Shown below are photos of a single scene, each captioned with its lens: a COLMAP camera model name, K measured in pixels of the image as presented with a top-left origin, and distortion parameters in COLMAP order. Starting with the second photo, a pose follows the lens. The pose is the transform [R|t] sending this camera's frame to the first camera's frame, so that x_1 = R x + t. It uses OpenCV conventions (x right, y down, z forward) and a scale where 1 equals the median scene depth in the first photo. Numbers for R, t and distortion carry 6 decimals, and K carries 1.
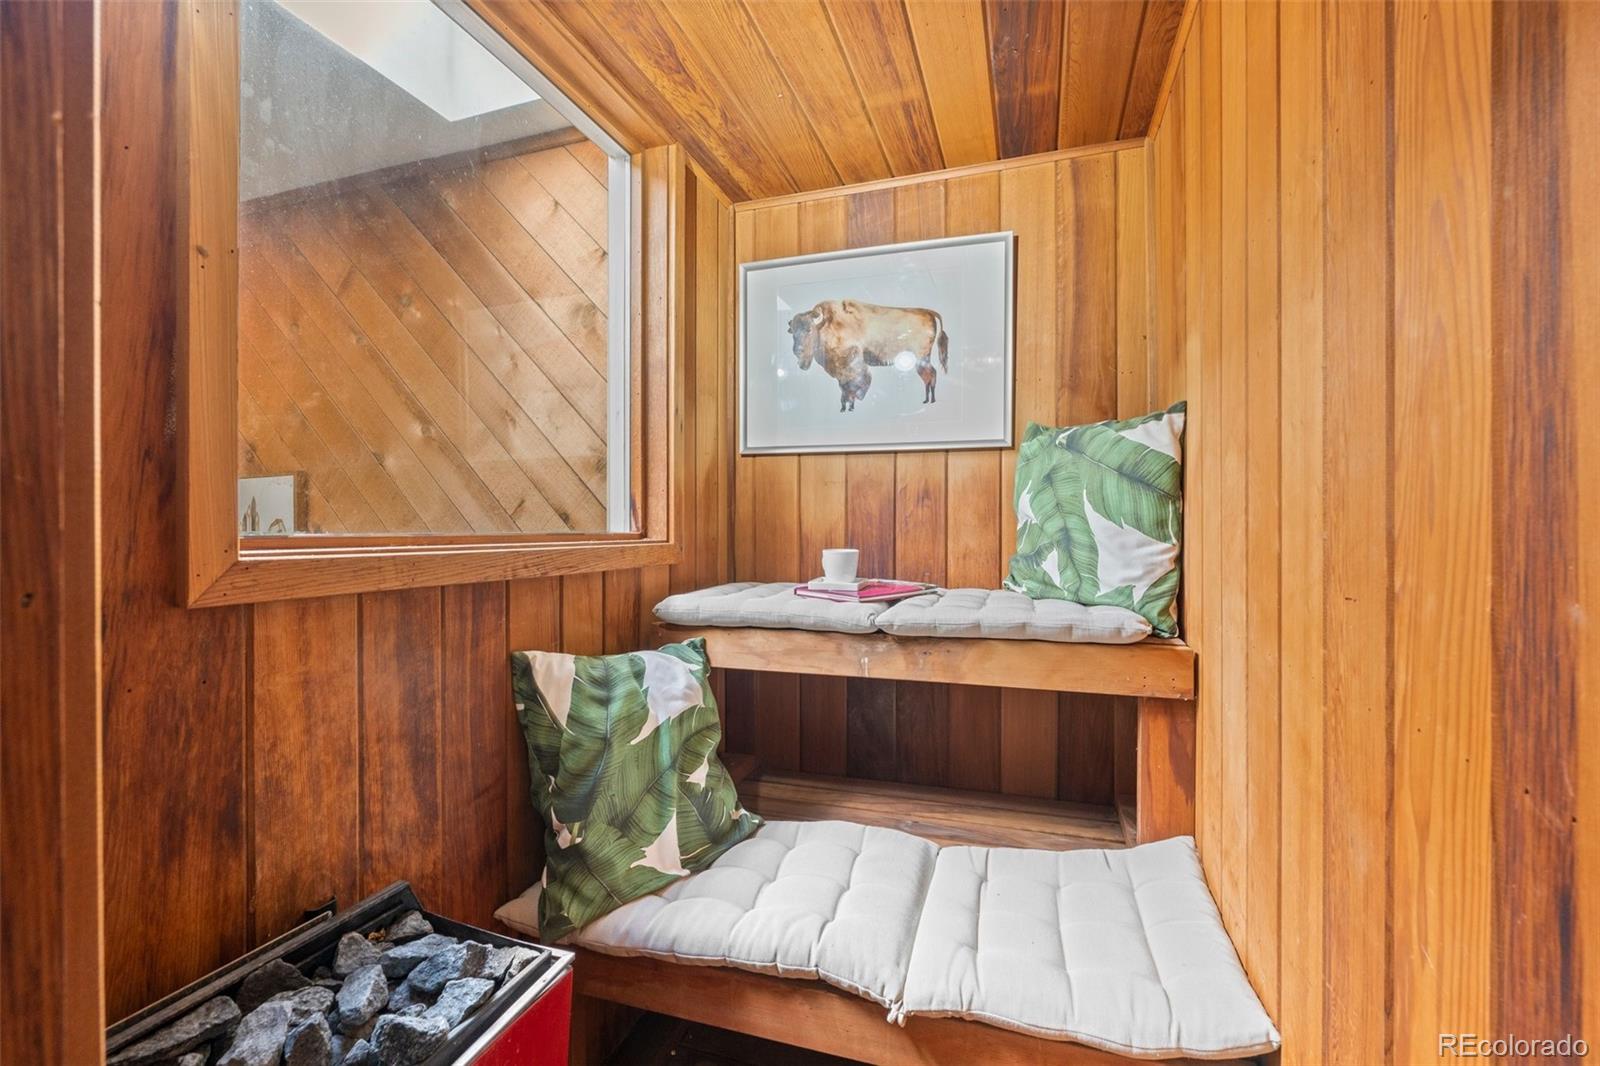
lens RADIAL K [[711.0, 0, 799.2], [0, 711.0, 543.8], [0, 0, 1]] dist [-0.001855, -0.000492]
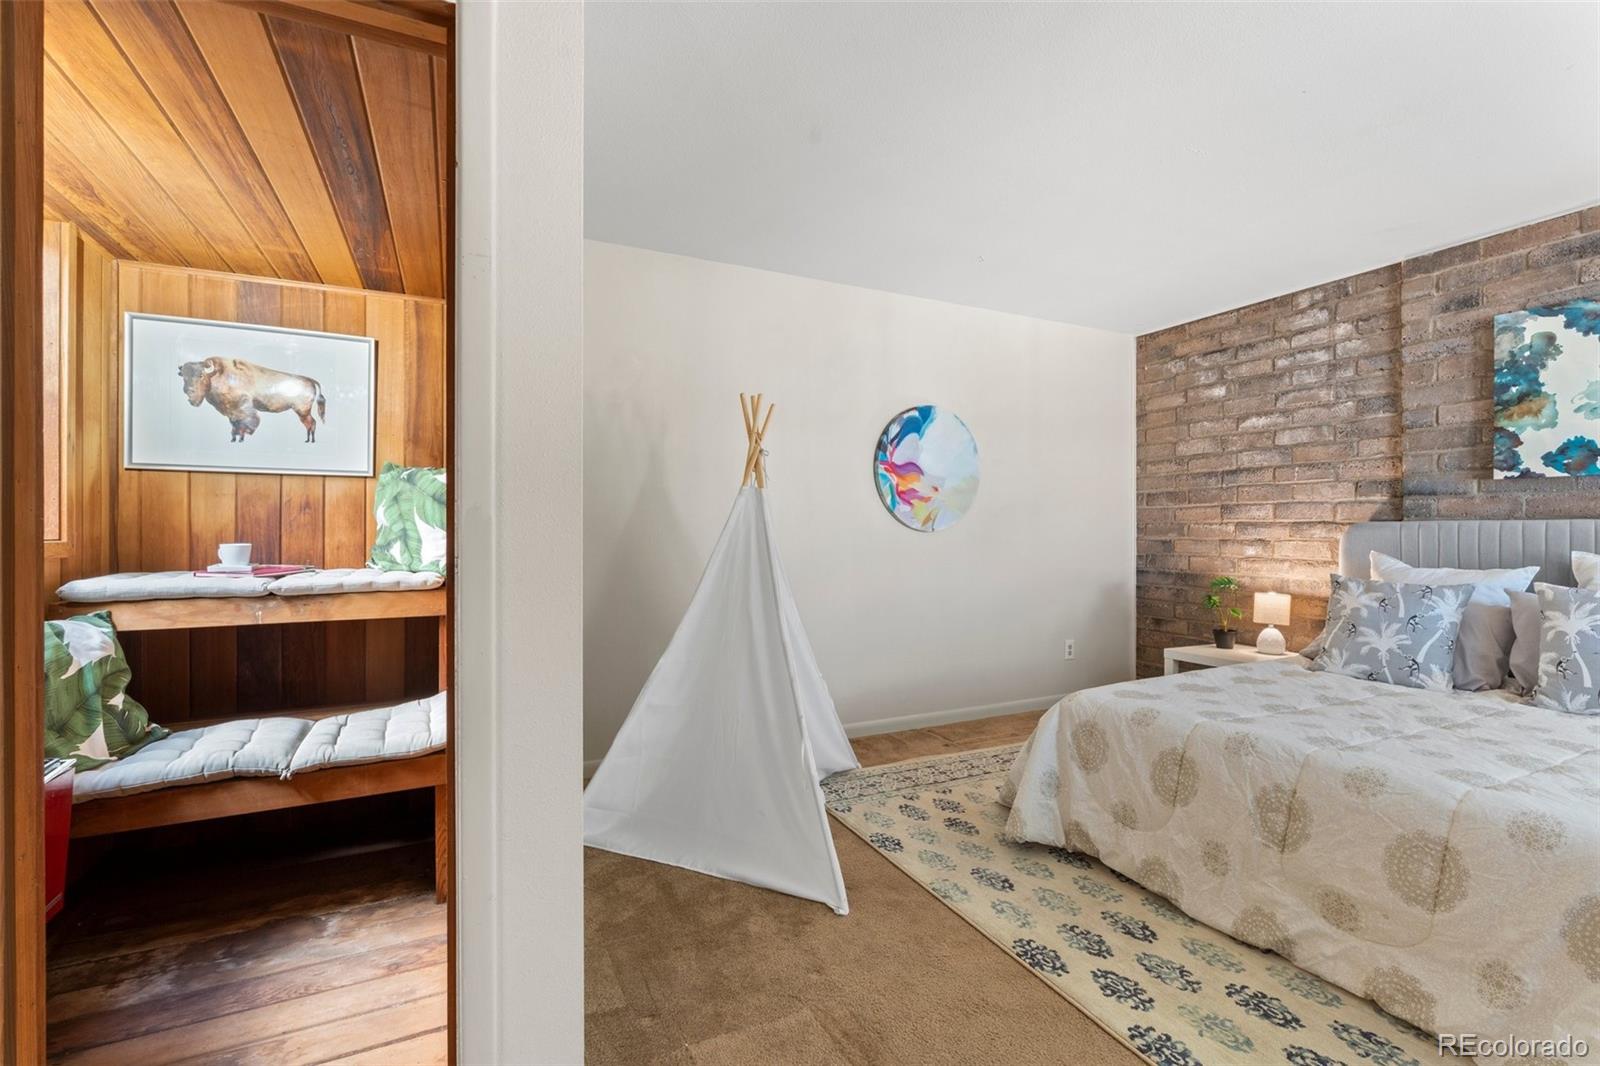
lens RADIAL K [[708.9, 0, 796.2], [0, 708.9, 521.6], [0, 0, 1]] dist [-0.001027, -0.000035]
pose [[0.715653, 0.006069, 0.698430, -0.124072], [0.014839, 0.999604, -0.023892, 0.013339], [-0.698298, 0.027462, 0.715280, -0.774303]]
